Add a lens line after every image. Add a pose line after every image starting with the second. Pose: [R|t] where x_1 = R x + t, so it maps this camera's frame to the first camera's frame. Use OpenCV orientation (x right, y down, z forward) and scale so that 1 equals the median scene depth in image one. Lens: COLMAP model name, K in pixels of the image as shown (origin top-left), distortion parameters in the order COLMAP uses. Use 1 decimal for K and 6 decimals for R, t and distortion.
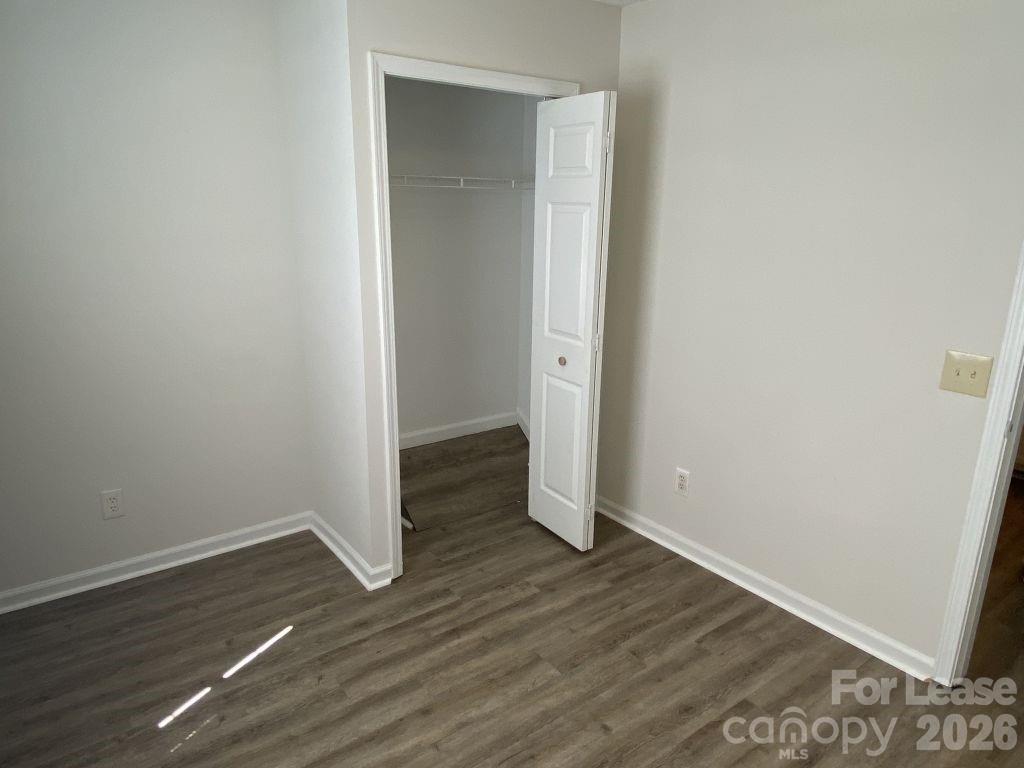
lens RADIAL K [[684.5, 0, 516.1], [0, 684.5, 380.5], [0, 0, 1]] dist [0.058847, -0.063804]
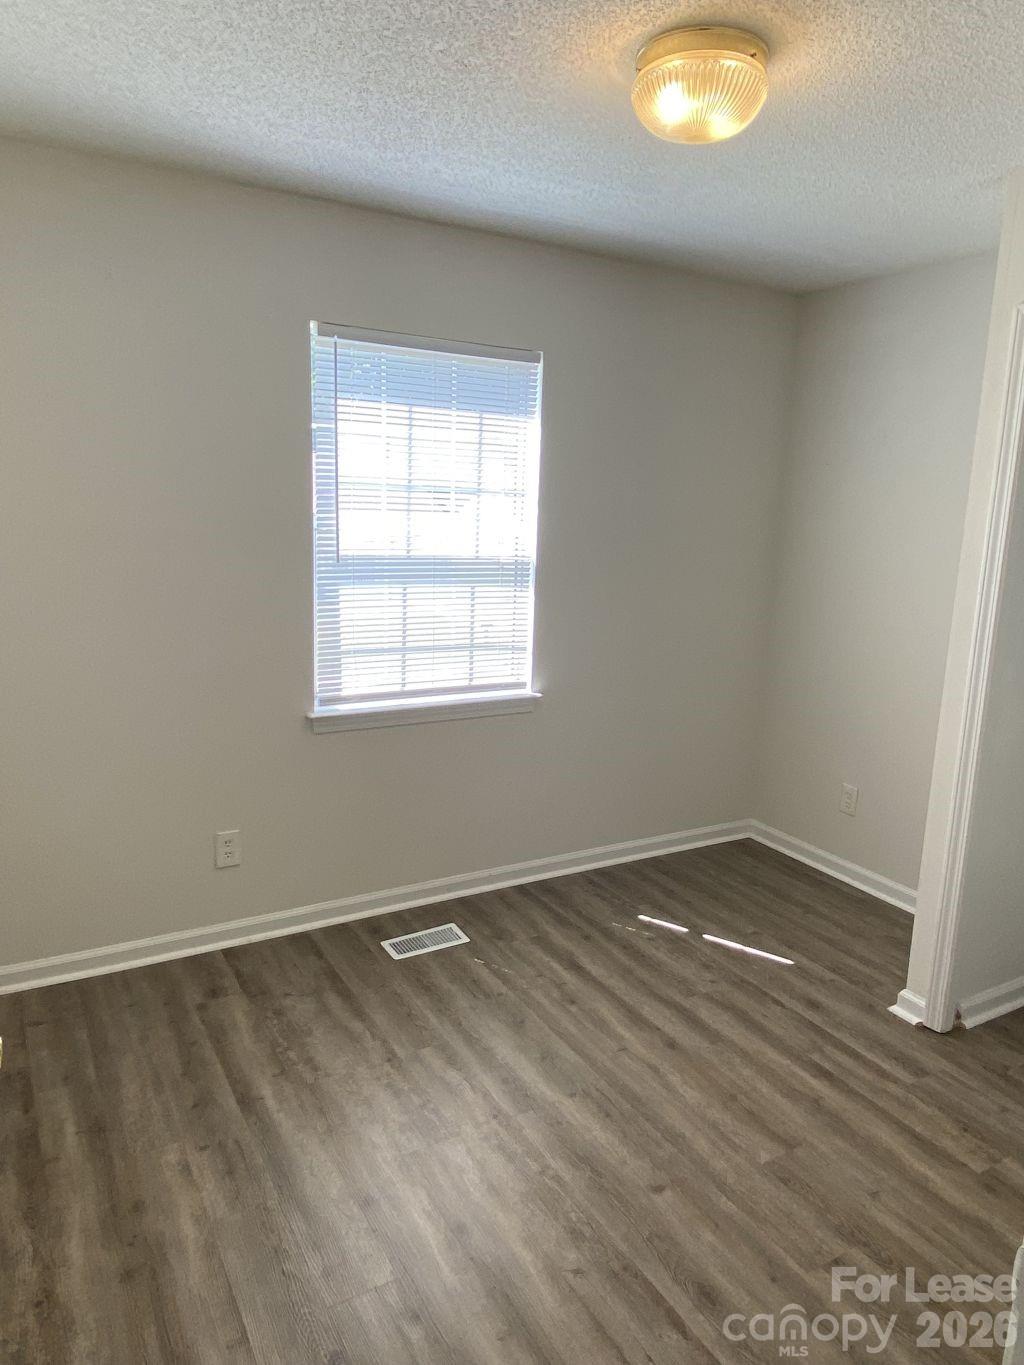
lens RADIAL K [[912.4, 0, 517.3], [0, 912.4, 672.5], [0, 0, 1]] dist [0.058847, -0.063804]
pose [[-0.118490, 0.166140, -0.978957, 0.855073], [-0.294014, 0.935821, 0.194406, -0.130256], [0.948428, 0.310863, -0.062038, 0.633319]]
